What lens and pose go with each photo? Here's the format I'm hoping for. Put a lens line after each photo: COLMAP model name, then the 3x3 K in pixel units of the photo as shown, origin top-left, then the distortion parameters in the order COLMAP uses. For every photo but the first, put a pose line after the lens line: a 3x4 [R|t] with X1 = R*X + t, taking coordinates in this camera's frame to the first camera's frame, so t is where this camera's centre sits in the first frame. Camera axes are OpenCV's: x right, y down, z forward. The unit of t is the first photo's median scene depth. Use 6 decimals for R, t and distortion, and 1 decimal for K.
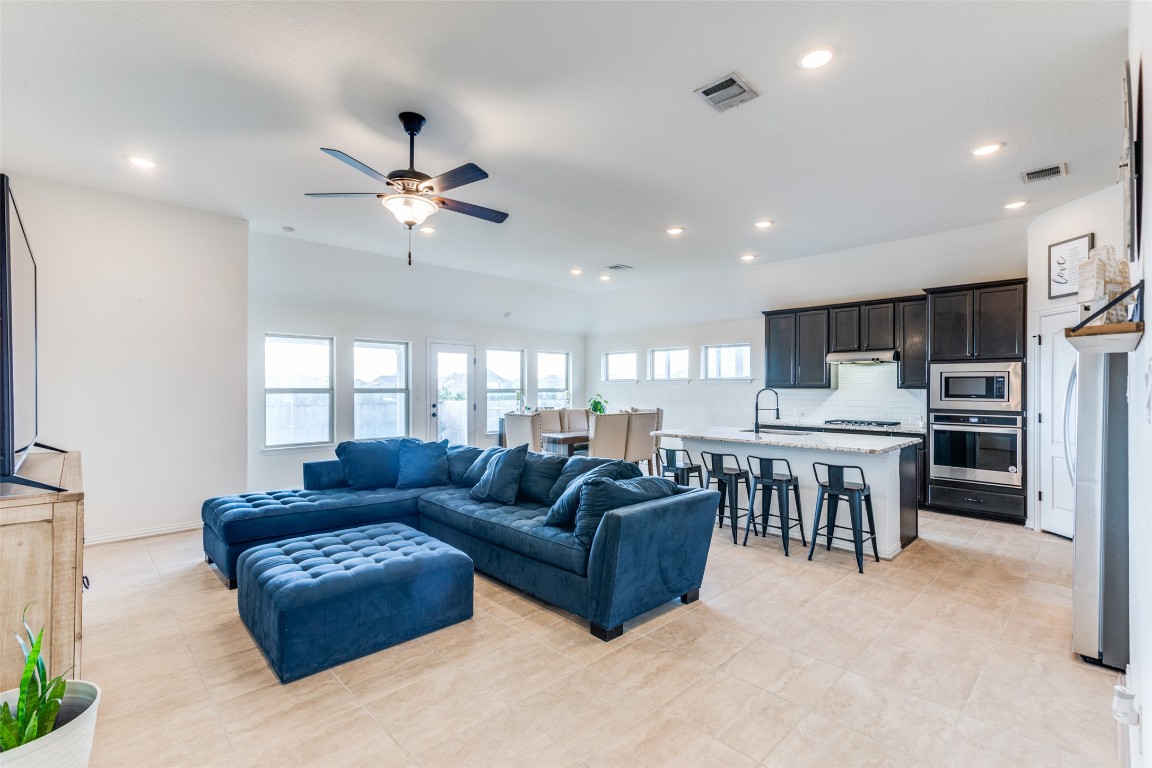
lens RADIAL K [[524.7, 0, 576.9], [0, 524.7, 387.7], [0, 0, 1]] dist [-0.000160, -0.000040]
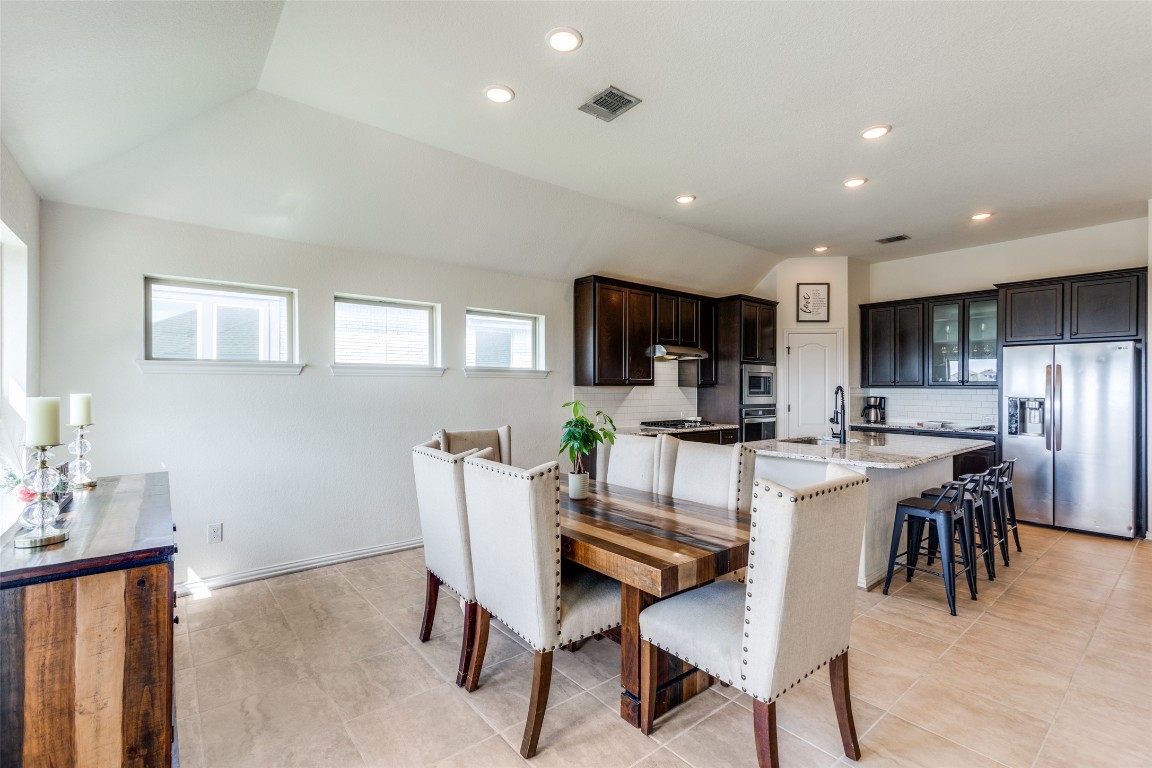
lens RADIAL K [[524.7, 0, 577.9], [0, 524.7, 382.3], [0, 0, 1]] dist [-0.000160, -0.000040]
pose [[0.072140, -0.004871, 0.997383, -0.468423], [-0.008047, 0.999953, 0.005466, -0.011230], [-0.997362, -0.008420, 0.072097, 1.318465]]
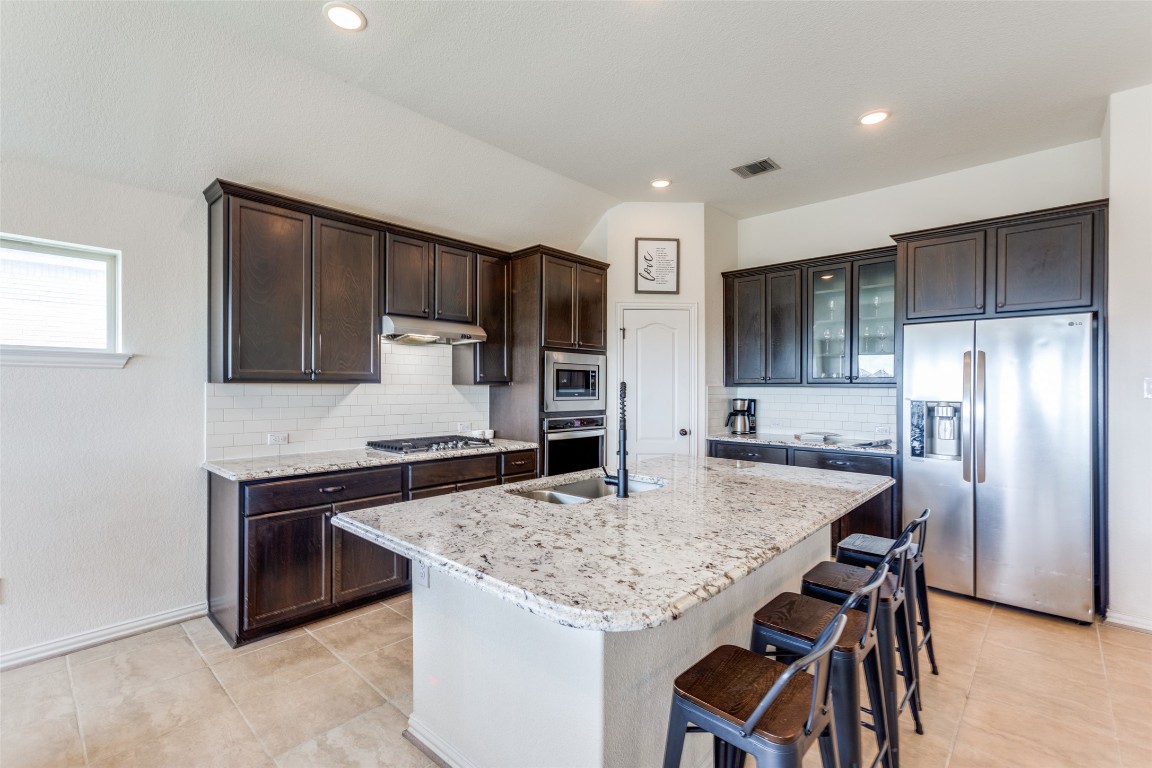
lens RADIAL K [[524.7, 0, 579.5], [0, 524.7, 381.0], [0, 0, 1]] dist [-0.000160, -0.000040]
pose [[-0.071872, -0.002776, 0.997410, -0.054774], [-0.010498, 0.999943, 0.002027, -0.005838], [-0.997359, -0.010326, -0.071897, 1.045863]]
